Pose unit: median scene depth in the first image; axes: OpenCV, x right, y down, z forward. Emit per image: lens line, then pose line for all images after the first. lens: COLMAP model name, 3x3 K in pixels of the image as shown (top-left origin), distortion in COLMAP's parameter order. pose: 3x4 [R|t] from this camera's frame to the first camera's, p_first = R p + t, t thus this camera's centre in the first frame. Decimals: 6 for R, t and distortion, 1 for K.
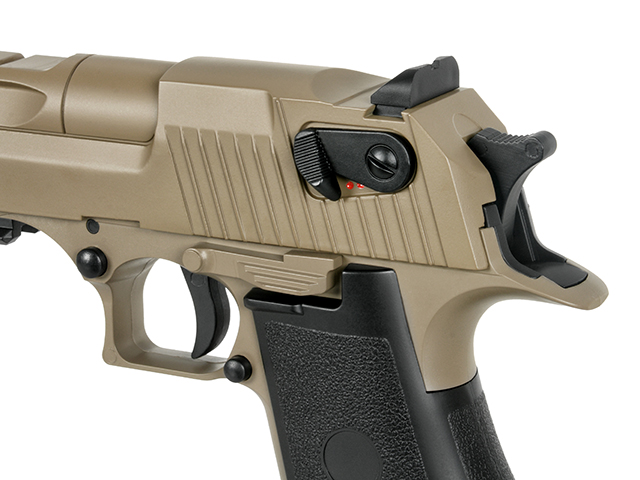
lens RADIAL K [[2273.6, 0, 320.0], [0, 2273.6, 240.0], [0, 0, 1]] dist [-0.019783, 0.474081]
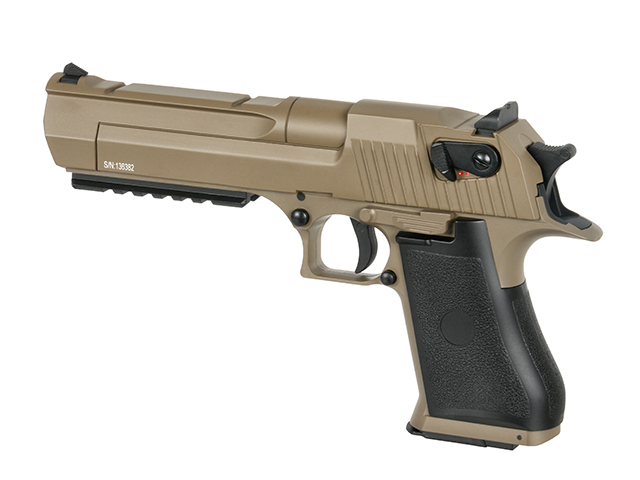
lens RADIAL K [[2467.3, 0, 320.0], [0, 2467.3, 240.0], [0, 0, 1]] dist [0.100693, 0.624621]
pose [[0.994404, 0.003242, 0.105596, -0.299766], [-0.002878, 0.999989, -0.003599, 0.035786], [-0.105606, 0.003274, 0.994403, -0.919744]]
